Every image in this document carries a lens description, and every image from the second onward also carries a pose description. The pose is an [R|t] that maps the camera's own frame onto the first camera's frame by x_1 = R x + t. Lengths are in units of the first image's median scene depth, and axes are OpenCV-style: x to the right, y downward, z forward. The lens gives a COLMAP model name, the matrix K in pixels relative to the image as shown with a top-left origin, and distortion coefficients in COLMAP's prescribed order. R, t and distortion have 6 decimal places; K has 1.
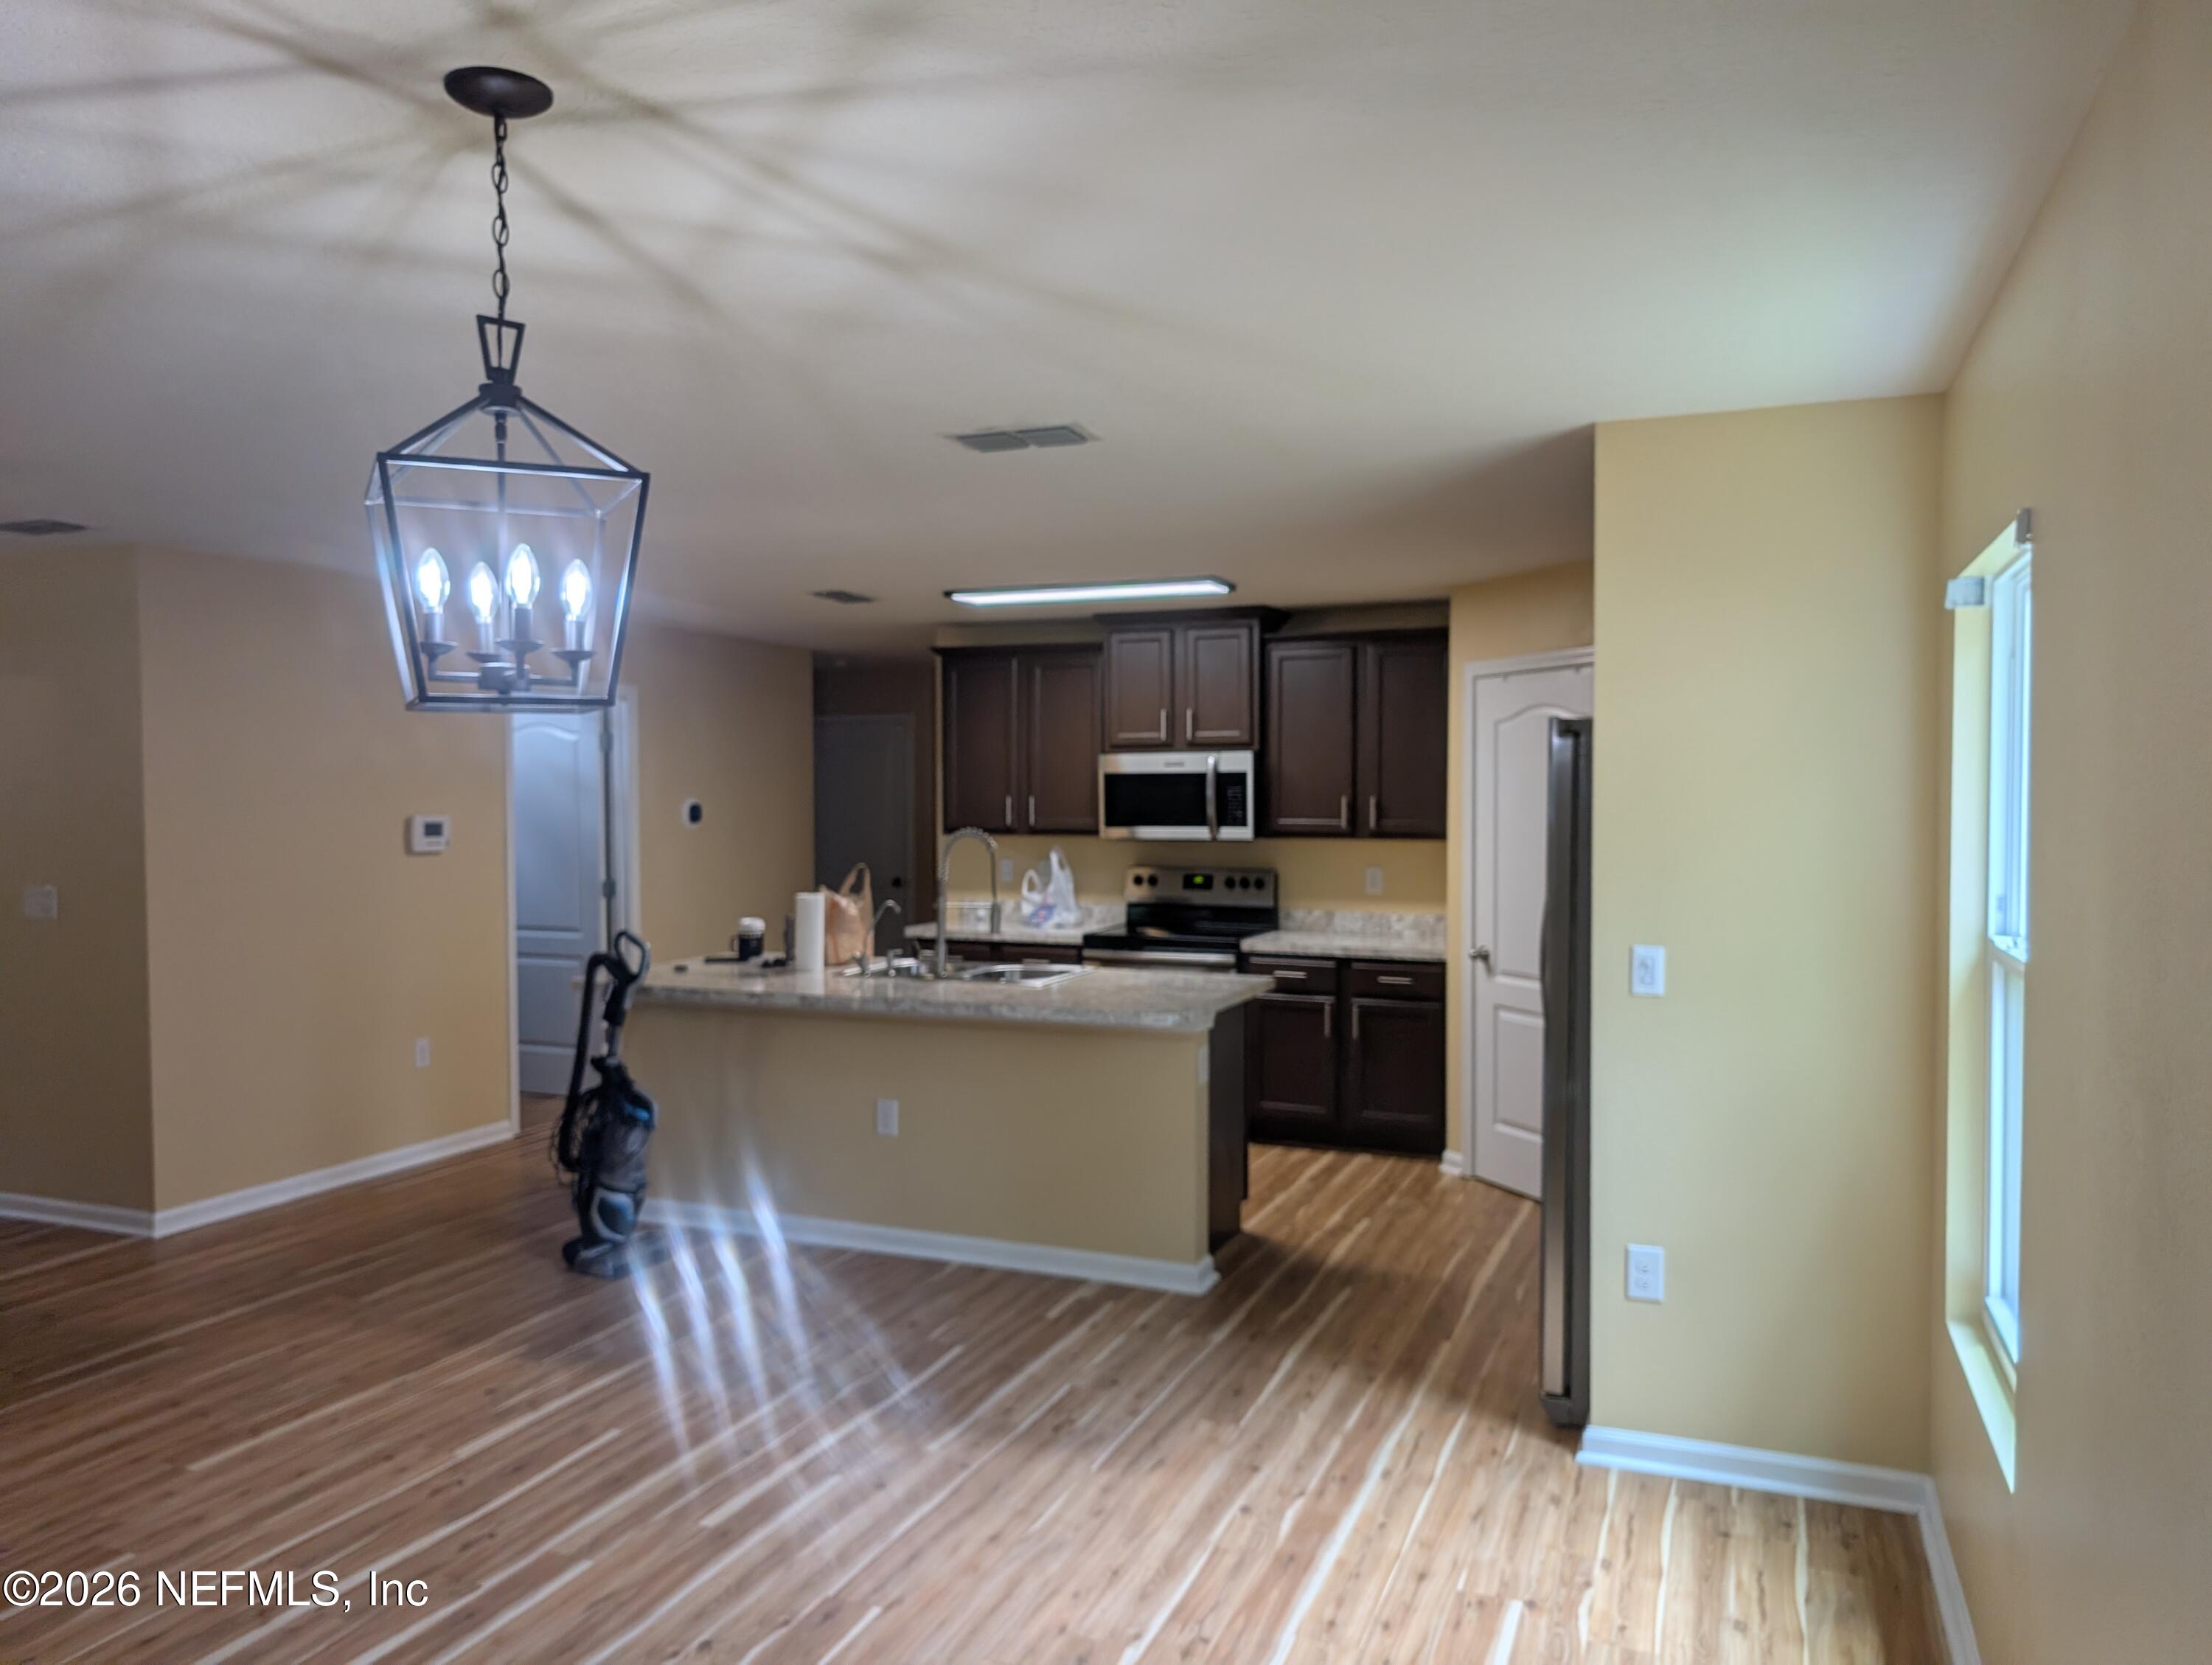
lens RADIAL K [[1595.4, 0, 1074.4], [0, 1595.4, 834.7], [0, 0, 1]] dist [0.004664, -0.013306]
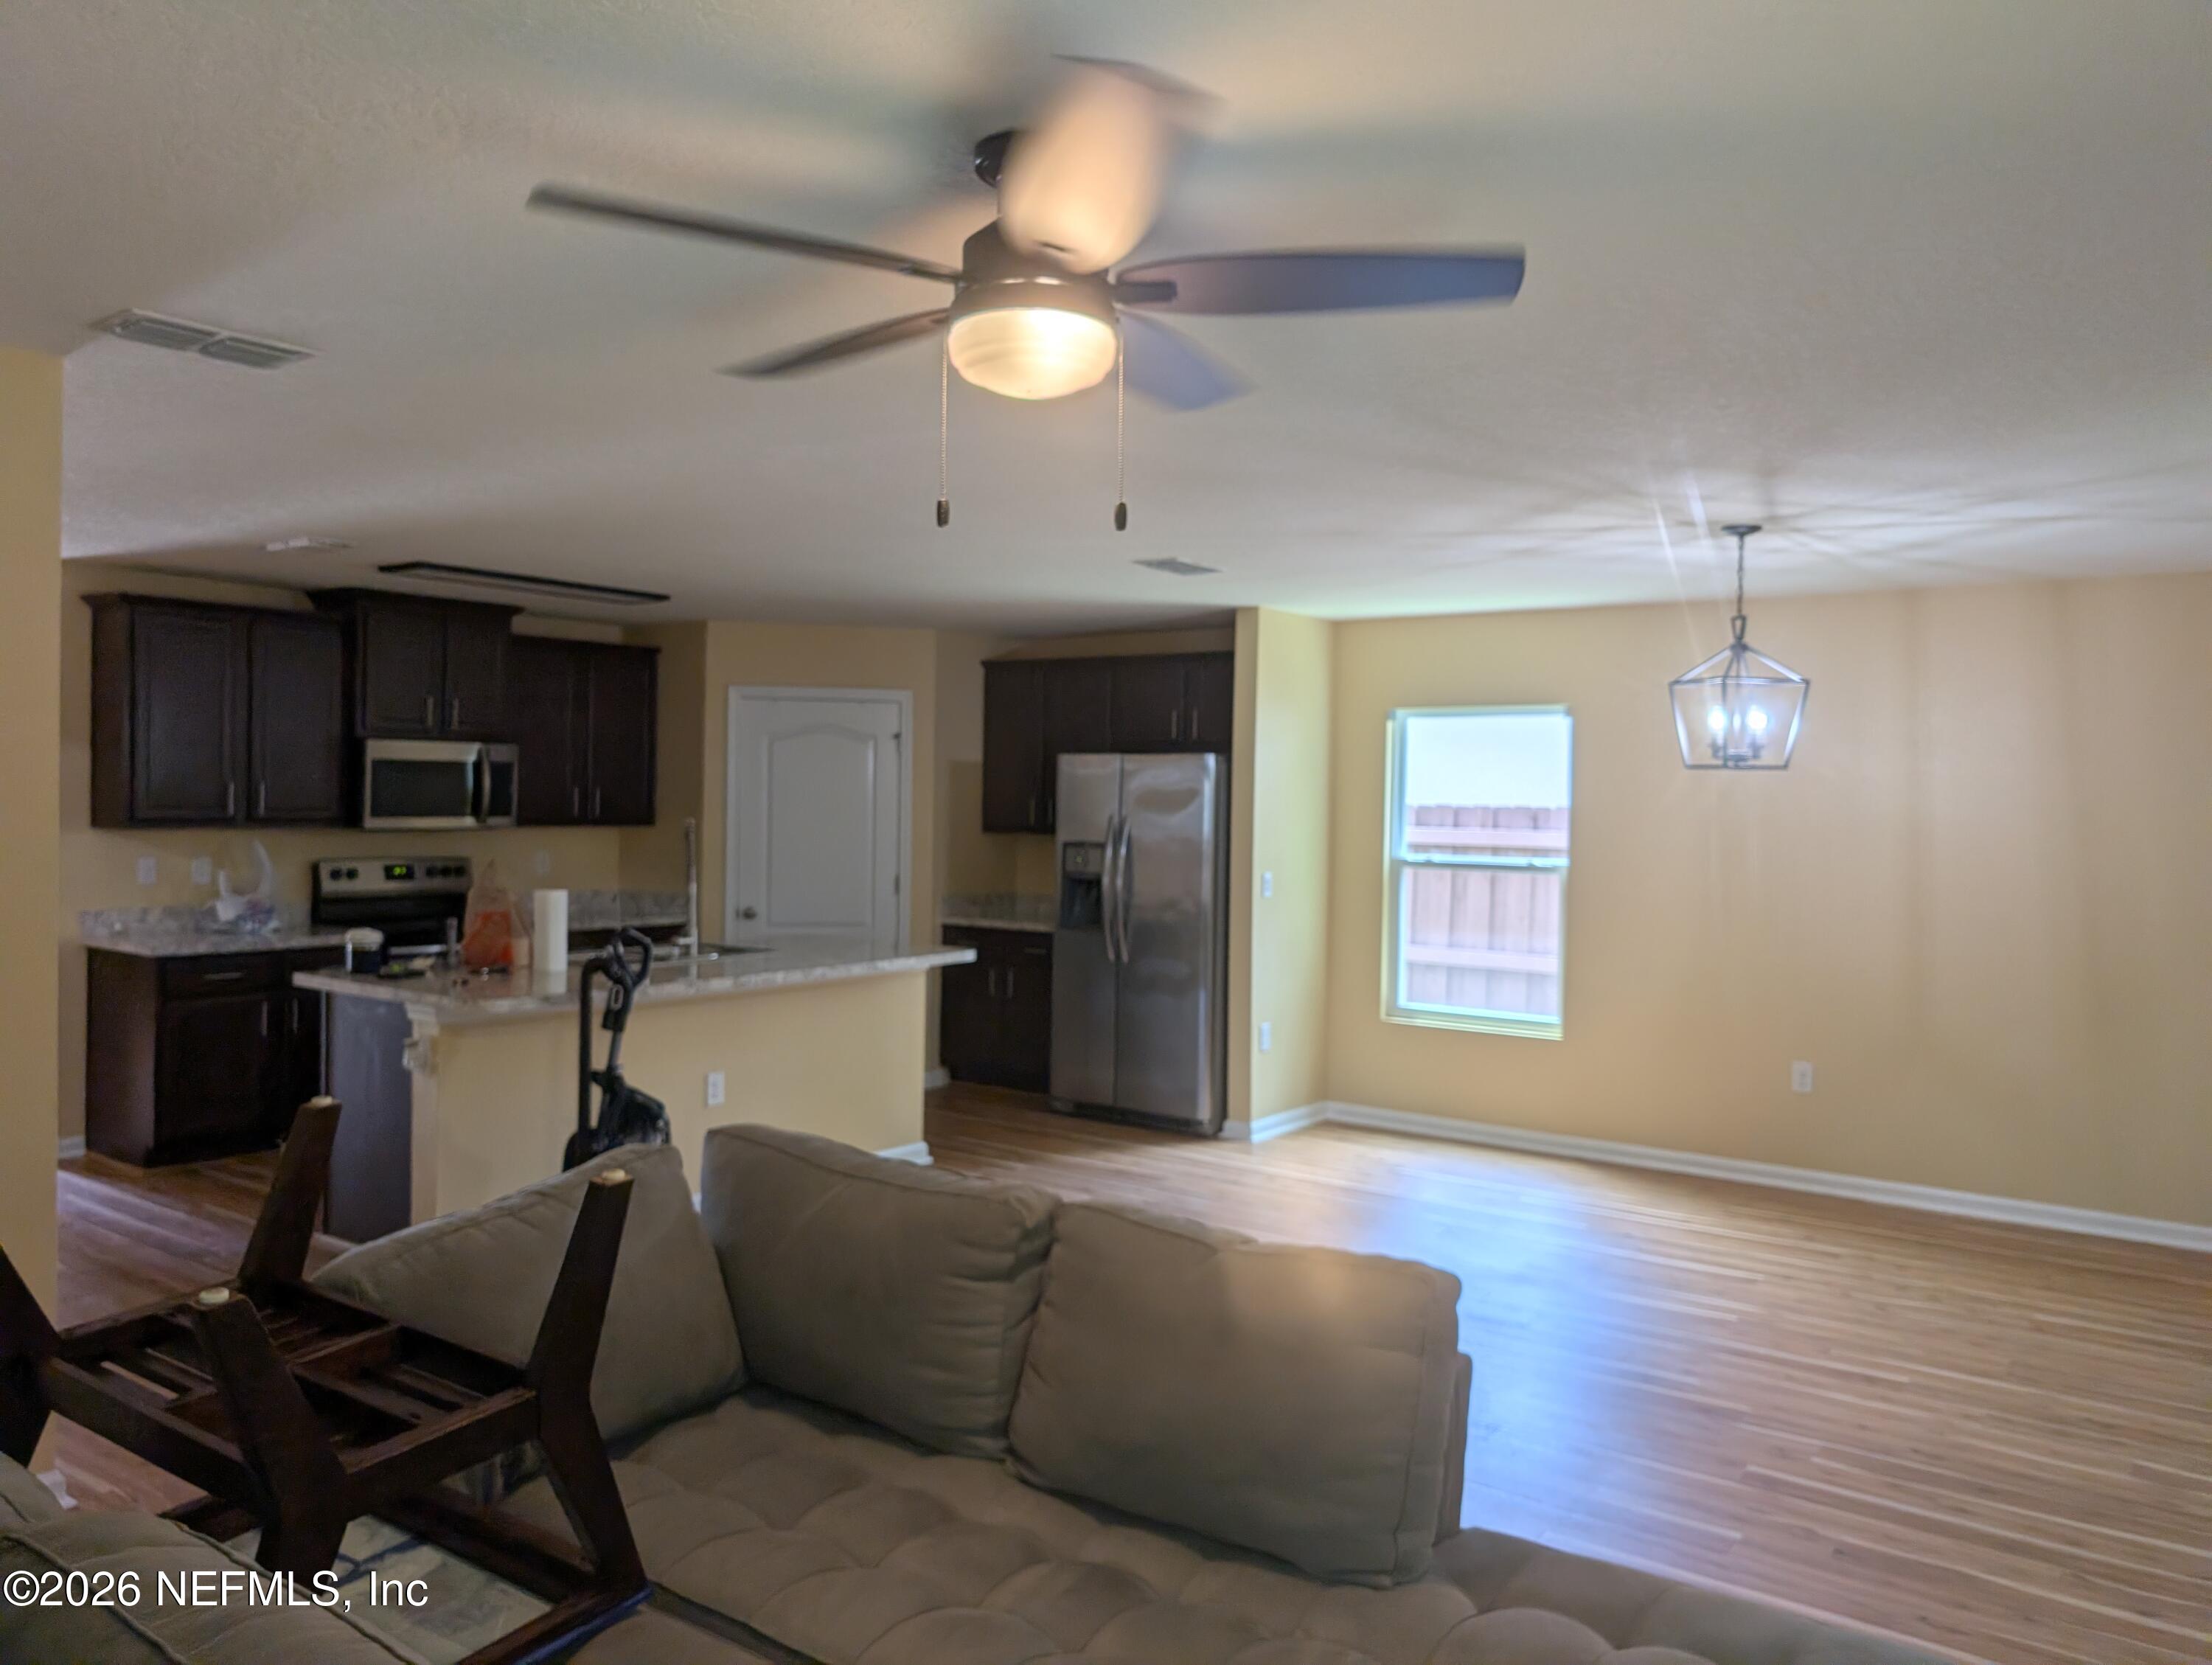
lens RADIAL K [[1595.4, 0, 1128.1], [0, 1595.4, 810.4], [0, 0, 1]] dist [0.004664, -0.013306]
pose [[0.226761, -0.004169, 0.973941, -1.509656], [0.009733, 0.999951, 0.002014, -0.012212], [-0.973902, 0.009023, 0.226791, 0.667153]]
